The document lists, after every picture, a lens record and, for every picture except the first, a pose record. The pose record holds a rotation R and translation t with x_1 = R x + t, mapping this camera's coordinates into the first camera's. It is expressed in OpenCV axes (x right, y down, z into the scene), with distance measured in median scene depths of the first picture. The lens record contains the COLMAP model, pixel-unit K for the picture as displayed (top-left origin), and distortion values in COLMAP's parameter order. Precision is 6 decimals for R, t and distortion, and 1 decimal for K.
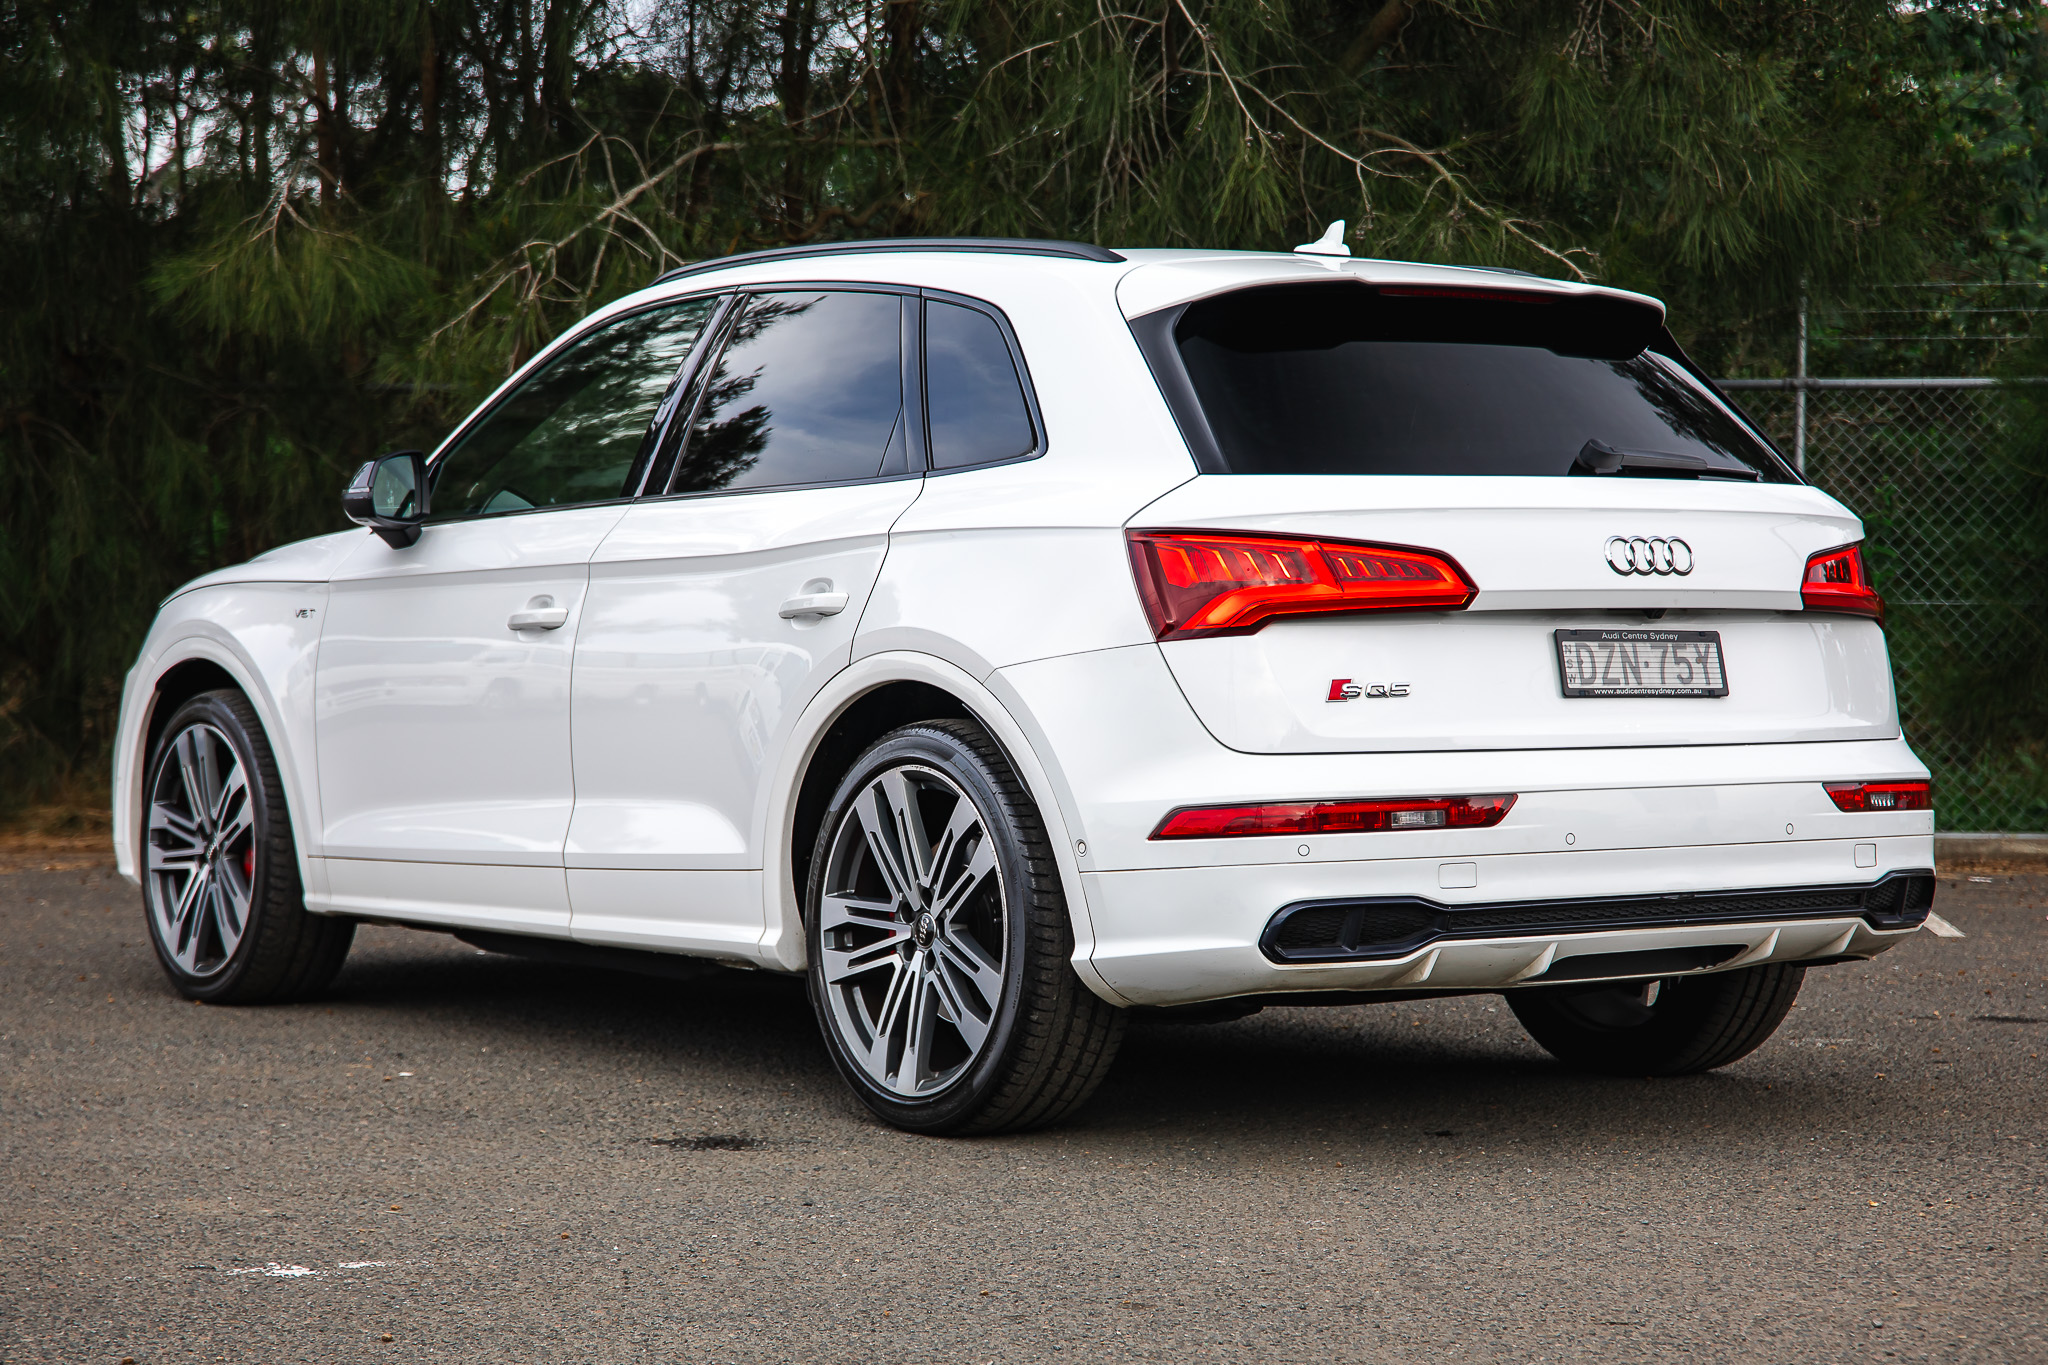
lens RADIAL K [[4152.1, 0, 1030.0], [0, 4152.1, 691.8], [0, 0, 1]] dist [0.187687, 0.000000]
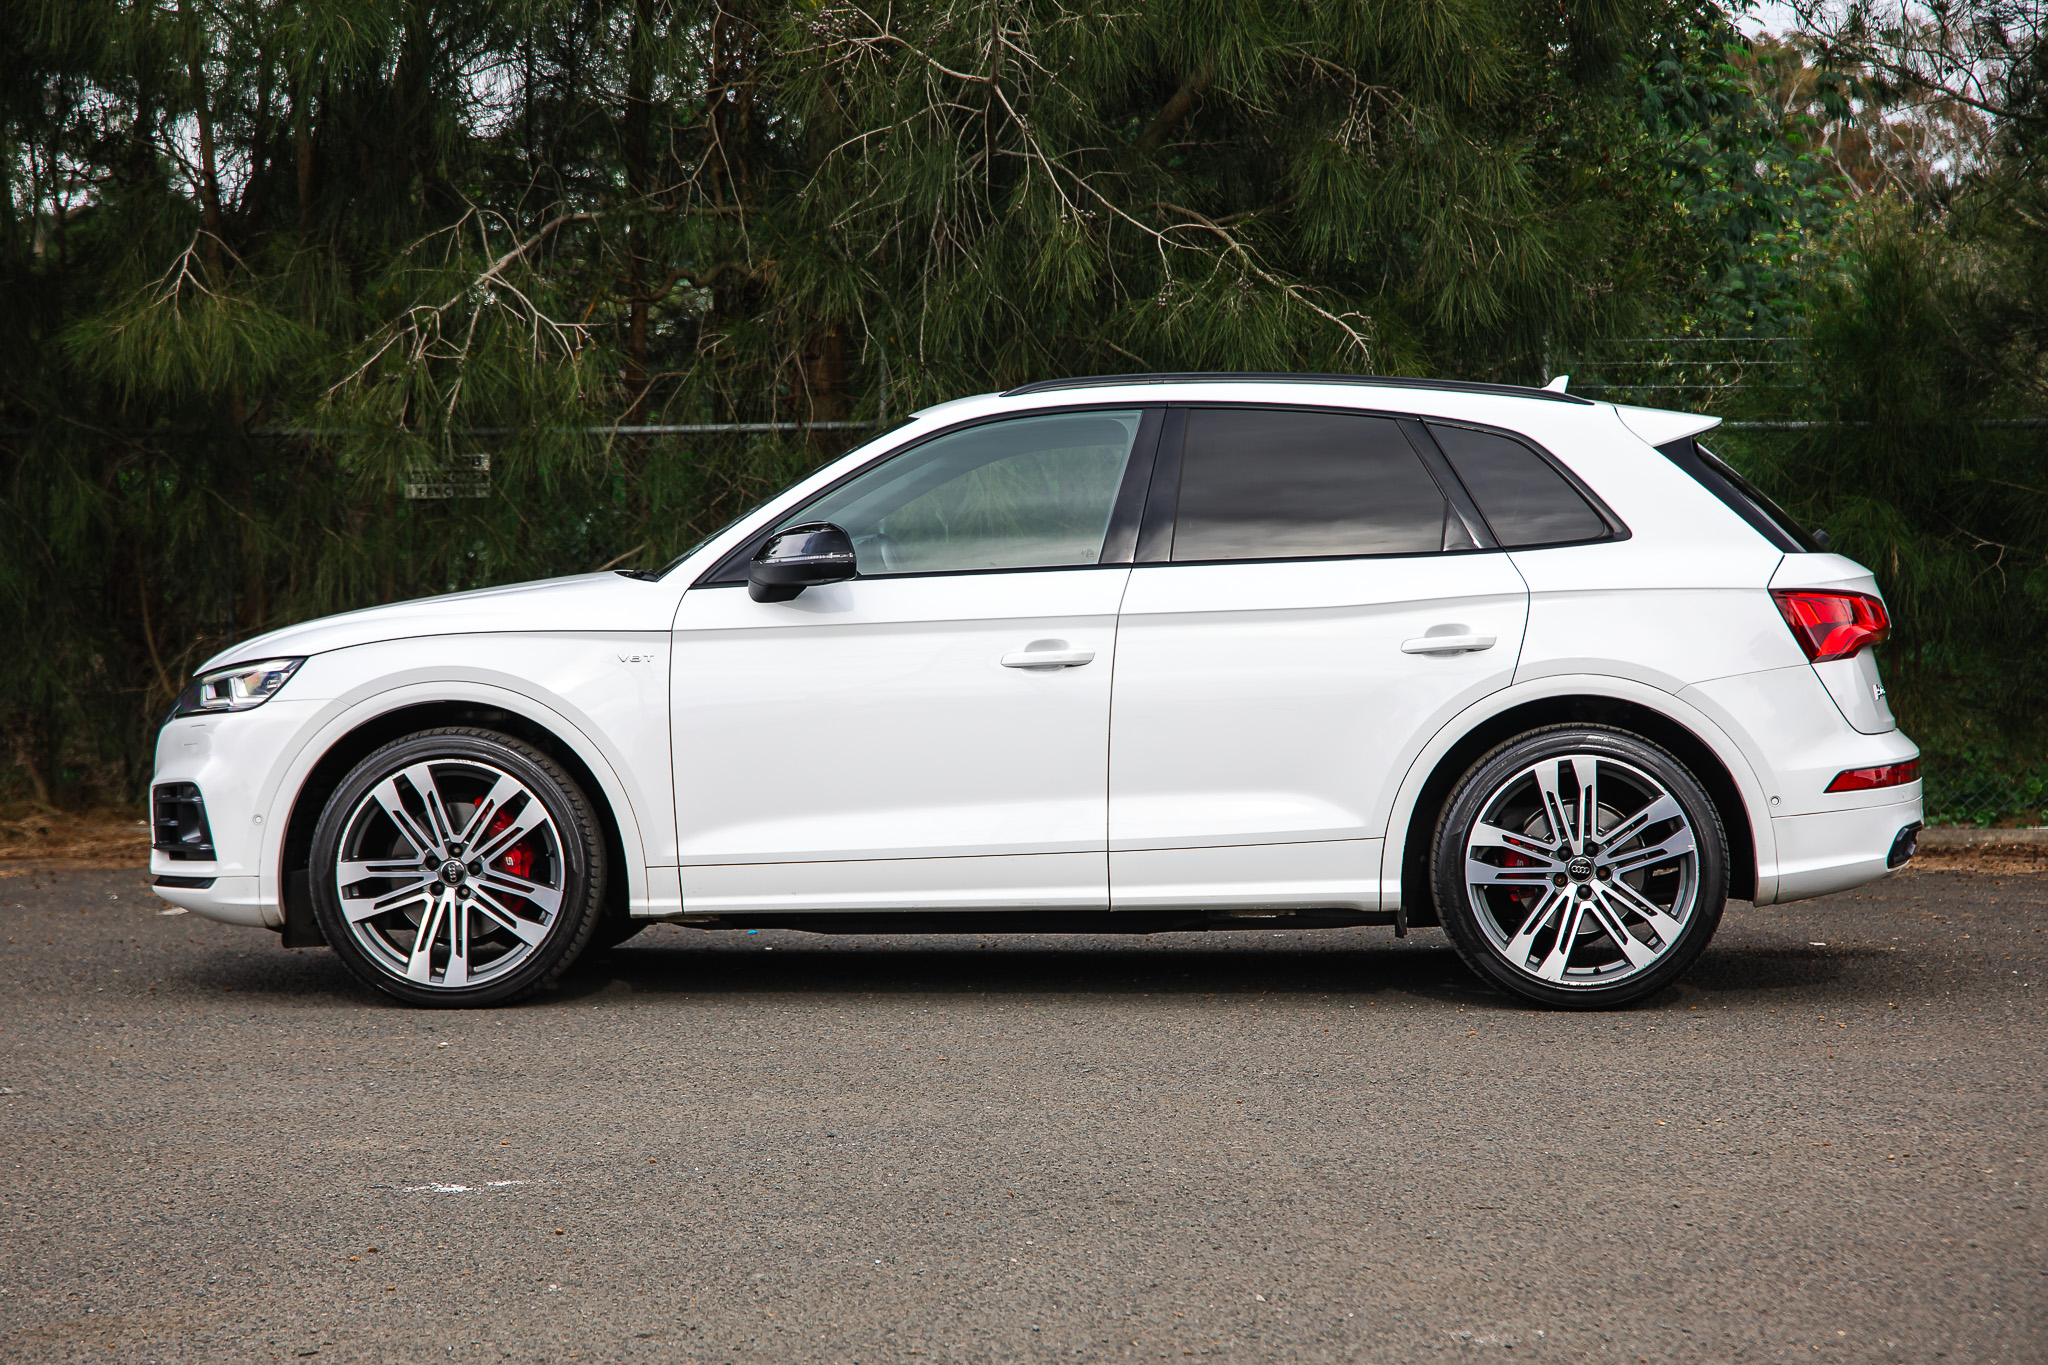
lens RADIAL K [[4152.1, 0, 1042.8], [0, 4152.1, 669.7], [0, 0, 1]] dist [0.187687, 0.000000]
pose [[0.997255, -0.006467, 0.073762, -0.035710], [0.006828, 0.999966, -0.004645, -0.005184], [-0.073729, 0.005136, 0.997265, -0.114470]]
